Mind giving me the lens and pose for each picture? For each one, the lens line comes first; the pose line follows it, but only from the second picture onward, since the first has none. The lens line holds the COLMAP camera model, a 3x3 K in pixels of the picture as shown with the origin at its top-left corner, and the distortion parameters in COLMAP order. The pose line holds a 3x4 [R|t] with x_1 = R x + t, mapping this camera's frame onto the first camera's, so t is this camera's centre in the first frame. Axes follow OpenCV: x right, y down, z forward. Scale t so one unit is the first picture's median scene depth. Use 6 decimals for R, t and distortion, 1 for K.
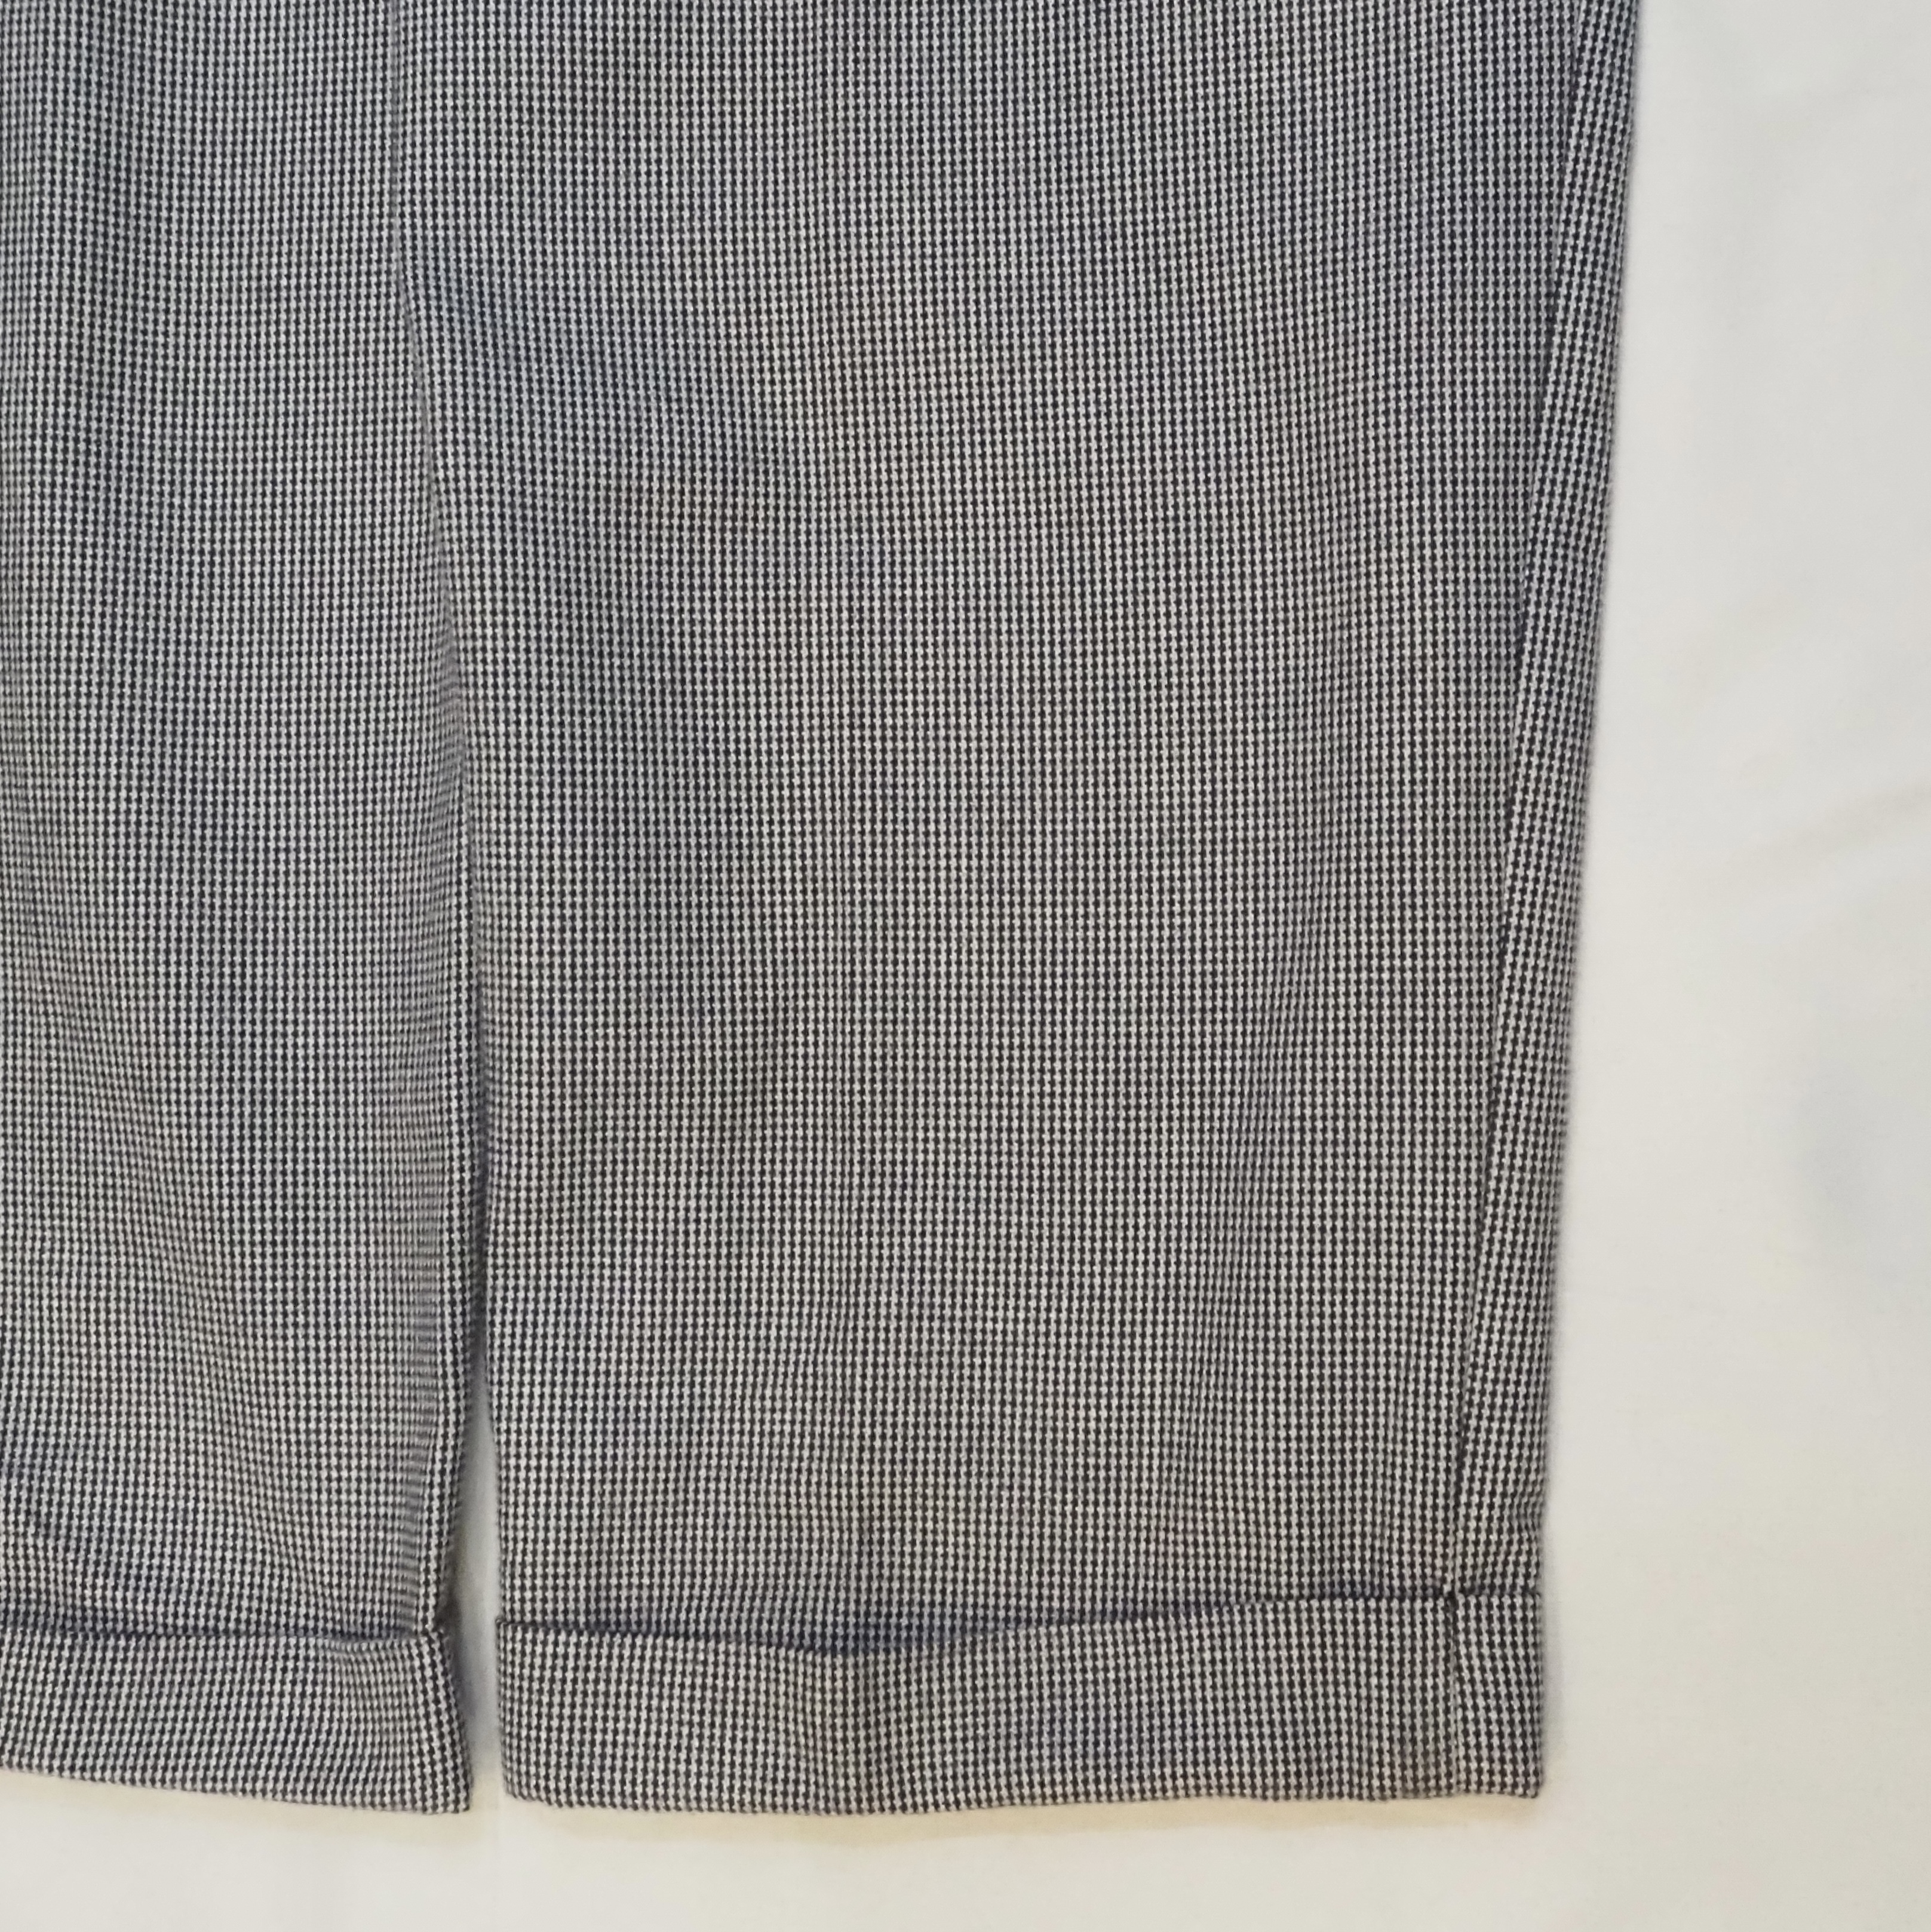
lens RADIAL K [[2865.3, 0, 1053.5], [0, 2865.3, 894.7], [0, 0, 1]] dist [-0.019693, 0.000000]
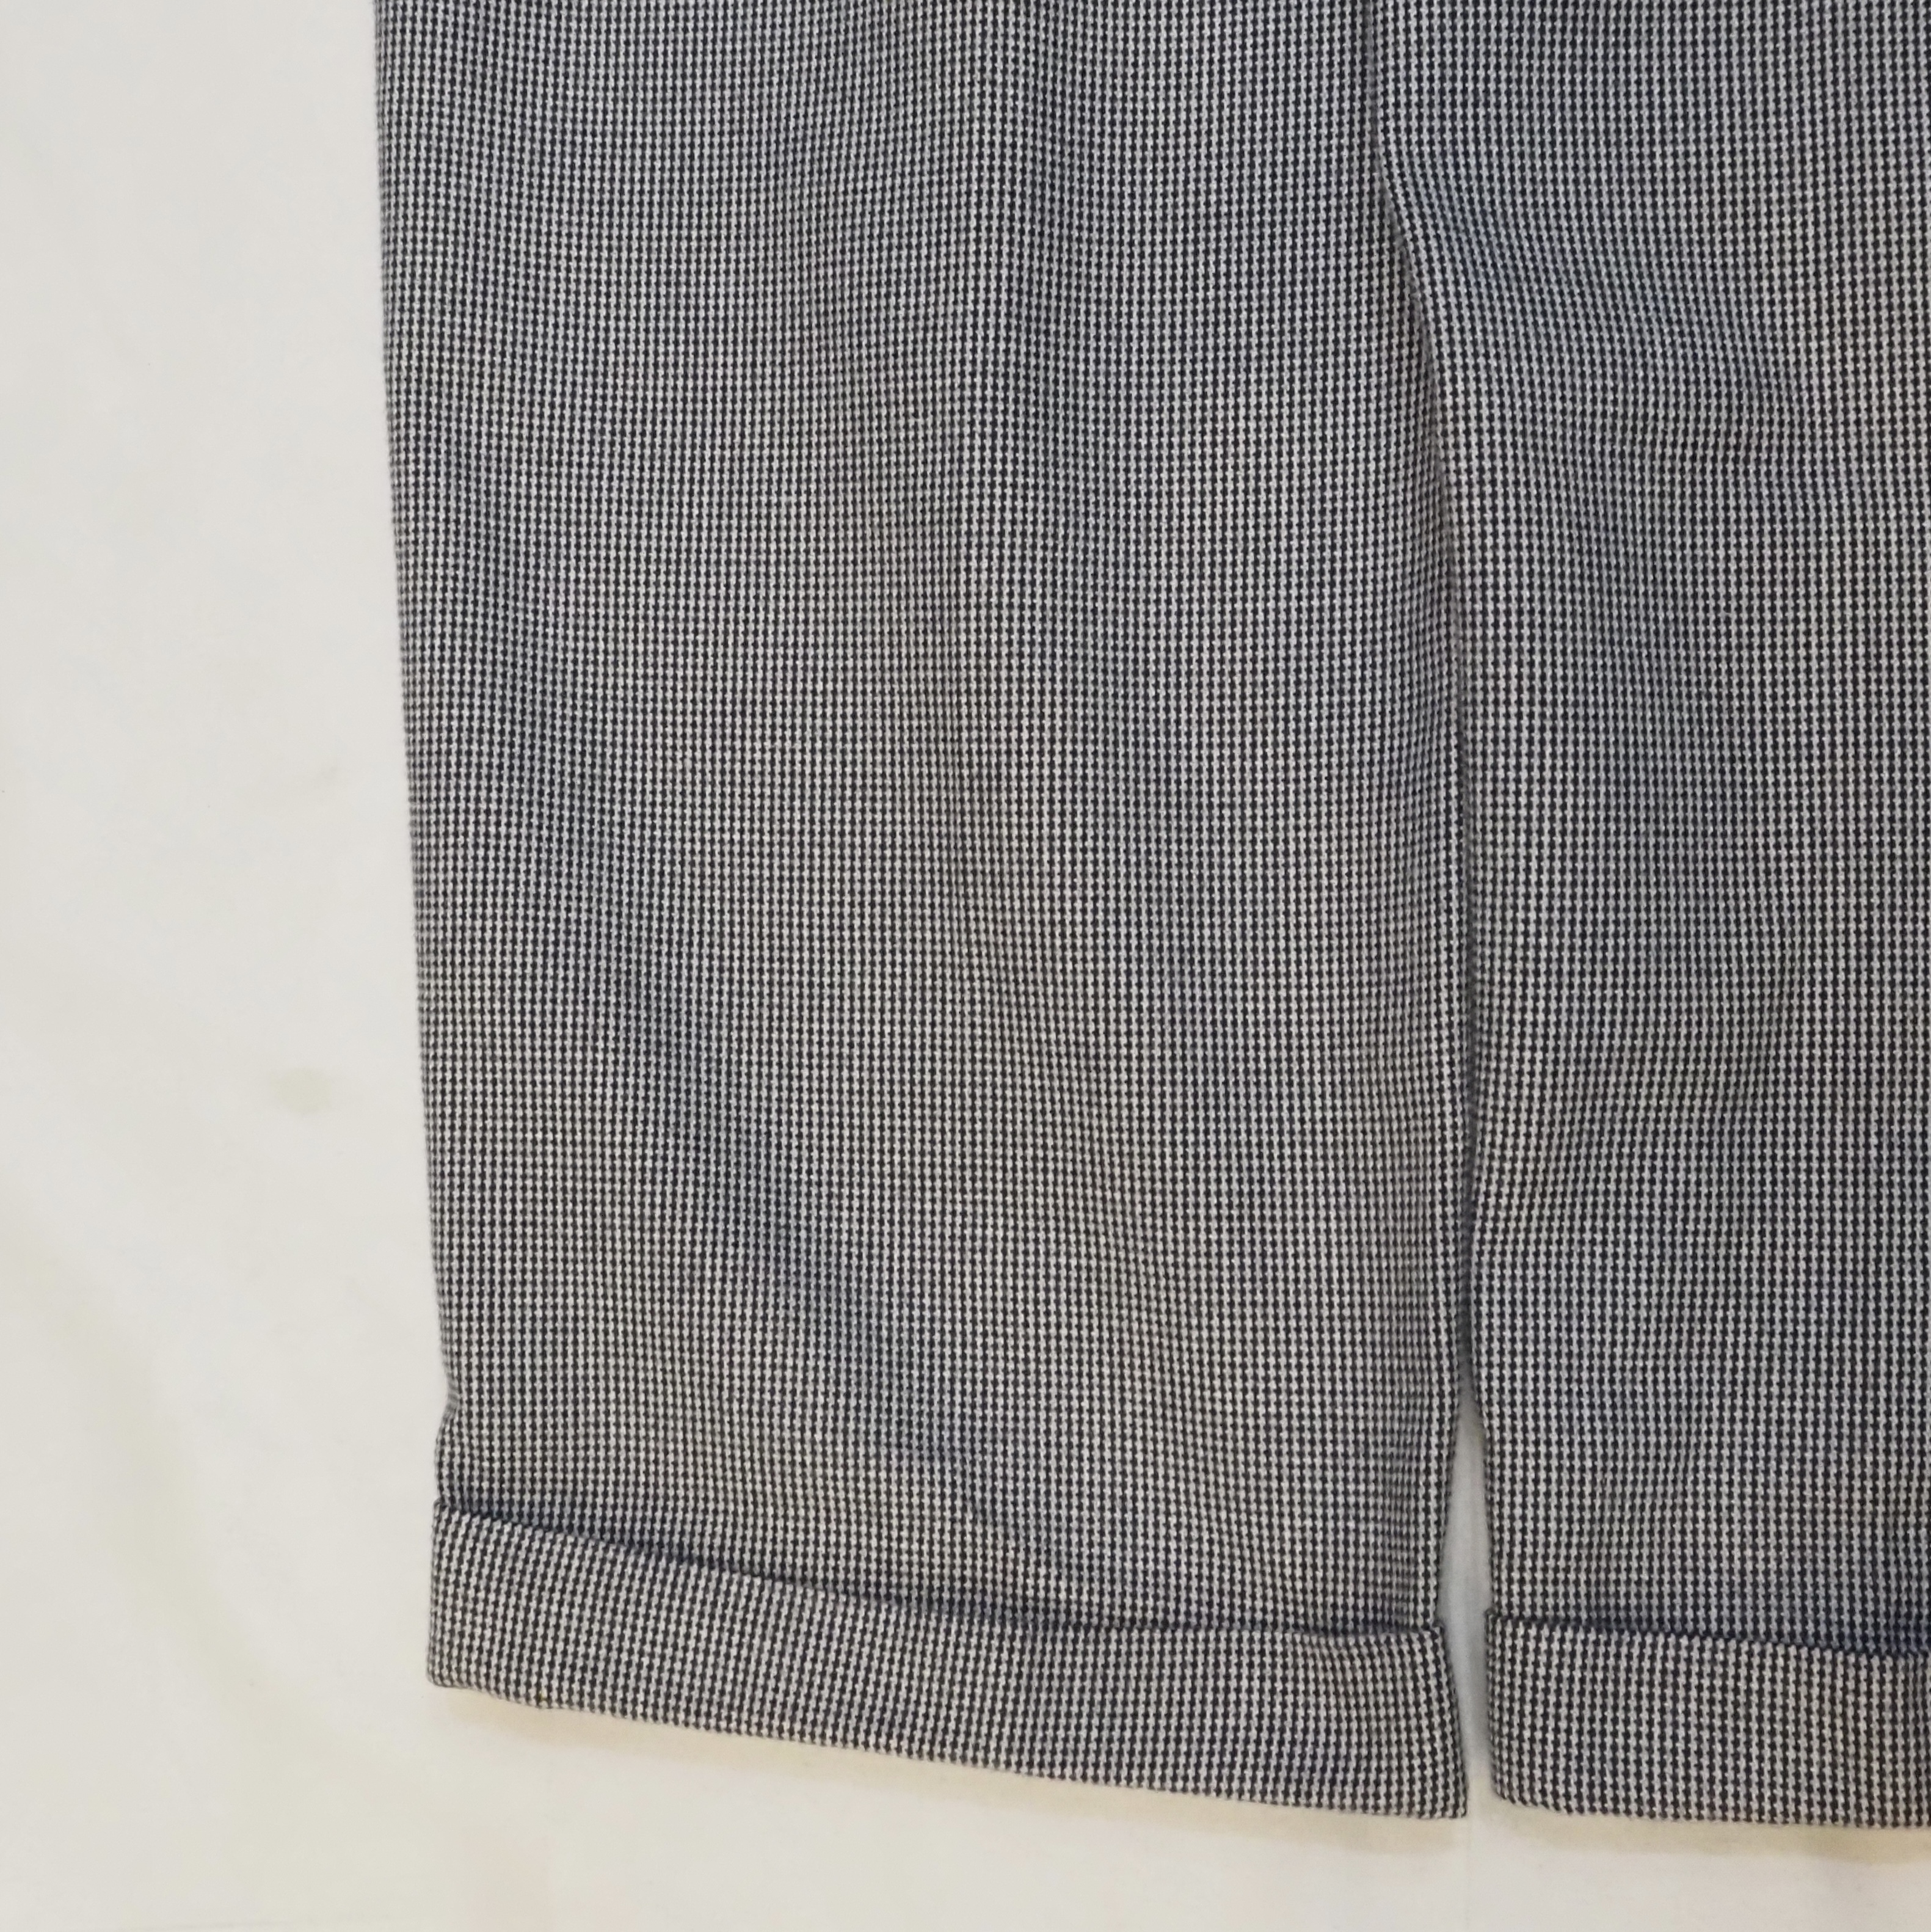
lens RADIAL K [[2865.3, 0, 946.8], [0, 2865.3, 958.4], [0, 0, 1]] dist [-0.019693, 0.000000]
pose [[0.996730, -0.000520, -0.080801, -0.293713], [0.001129, 0.999971, 0.007497, 0.028672], [0.080794, -0.007564, 0.996702, 0.043440]]
